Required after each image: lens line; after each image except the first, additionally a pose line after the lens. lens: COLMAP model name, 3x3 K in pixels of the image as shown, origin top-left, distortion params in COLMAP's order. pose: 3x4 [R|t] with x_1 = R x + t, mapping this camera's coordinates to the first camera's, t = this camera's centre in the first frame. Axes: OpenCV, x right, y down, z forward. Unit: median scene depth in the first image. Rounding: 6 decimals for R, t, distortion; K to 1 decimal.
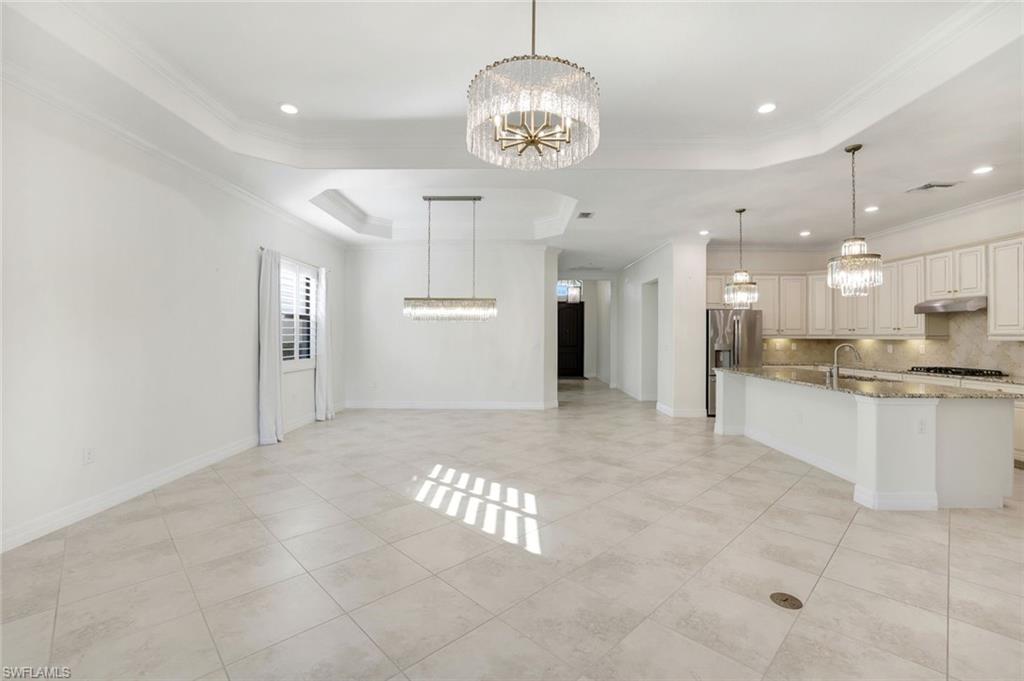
lens RADIAL K [[450.7, 0, 512.0], [0, 450.7, 340.5], [0, 0, 1]] dist [-0.008236, 0.000496]
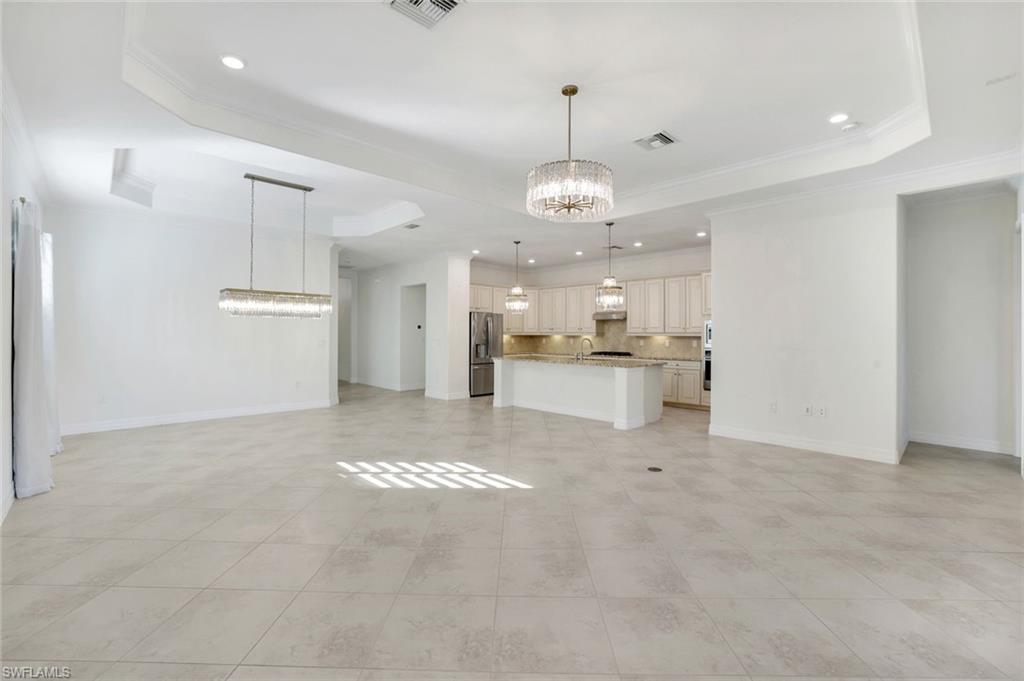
lens RADIAL K [[450.7, 0, 512.0], [0, 450.7, 340.5], [0, 0, 1]] dist [-0.008236, 0.000496]
pose [[0.719014, -0.010948, 0.694909, -0.457718], [0.005162, 0.999932, 0.010412, -0.002128], [-0.694976, -0.003899, 0.719022, 0.013312]]
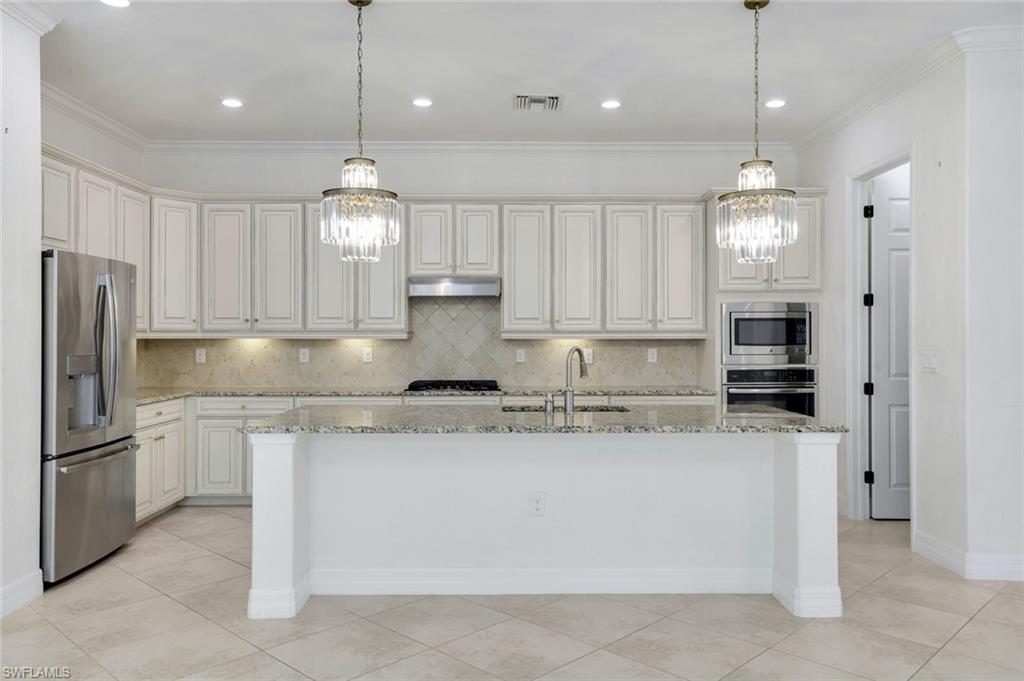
lens RADIAL K [[780.1, 0, 495.3], [0, 780.1, 330.8], [0, 0, 1]] dist [0.032419, 0.000580]
pose [[-0.015346, 0.003781, 0.999875, -0.152438], [0.009066, 0.999952, -0.003642, -0.007329], [-0.999841, 0.009009, -0.015379, 0.886439]]
